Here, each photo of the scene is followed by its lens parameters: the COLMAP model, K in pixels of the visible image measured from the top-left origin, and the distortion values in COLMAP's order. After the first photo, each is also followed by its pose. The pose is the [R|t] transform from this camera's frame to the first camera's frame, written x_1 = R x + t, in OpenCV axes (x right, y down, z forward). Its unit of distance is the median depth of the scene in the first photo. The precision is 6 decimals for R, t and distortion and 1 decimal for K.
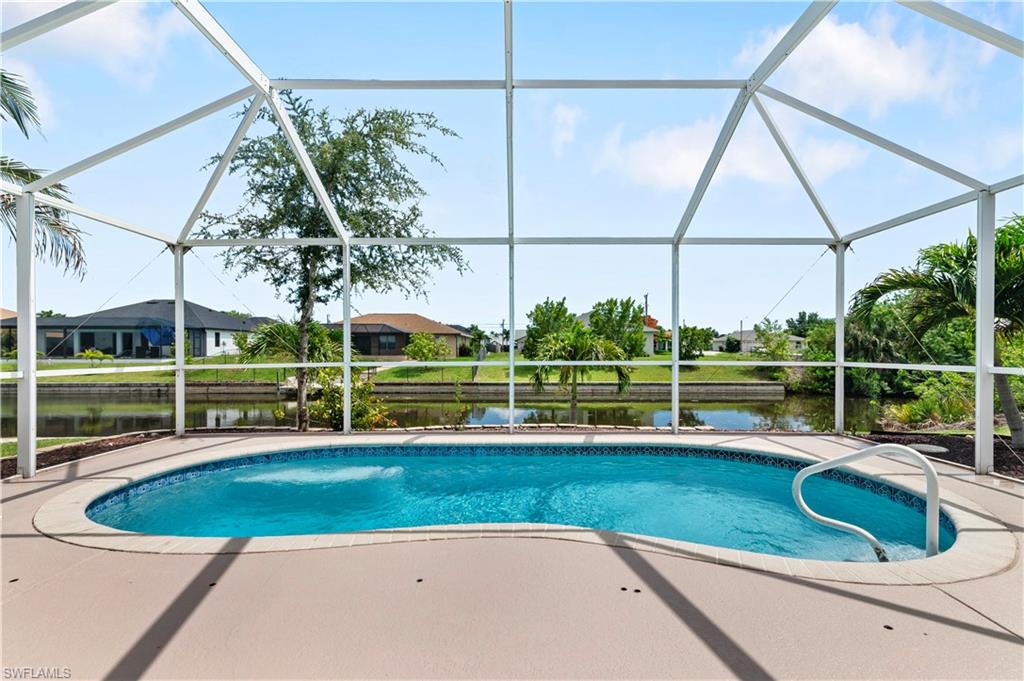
lens RADIAL K [[479.2, 0, 512.7], [0, 479.2, 349.5], [0, 0, 1]] dist [0.016152, -0.000235]
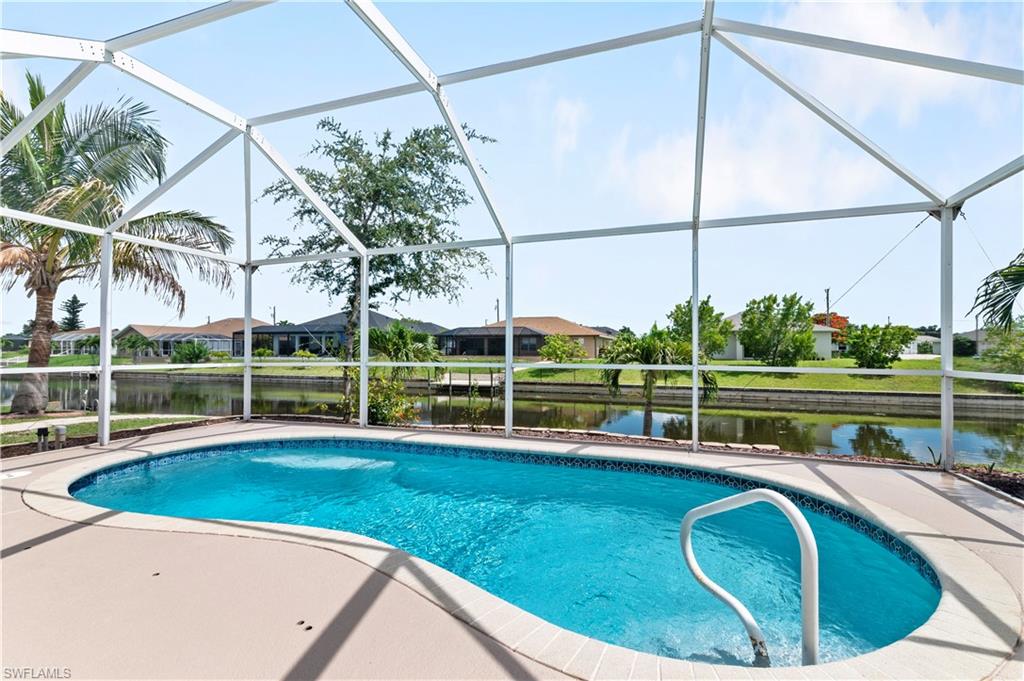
lens RADIAL K [[461.5, 0, 505.2], [0, 461.5, 343.6], [0, 0, 1]] dist [0.015162, -0.000187]
pose [[0.937383, -0.001195, -0.348297, 0.255739], [-0.004275, 0.999879, -0.014934, -0.001173], [0.348273, 0.015488, 0.937265, 0.093398]]
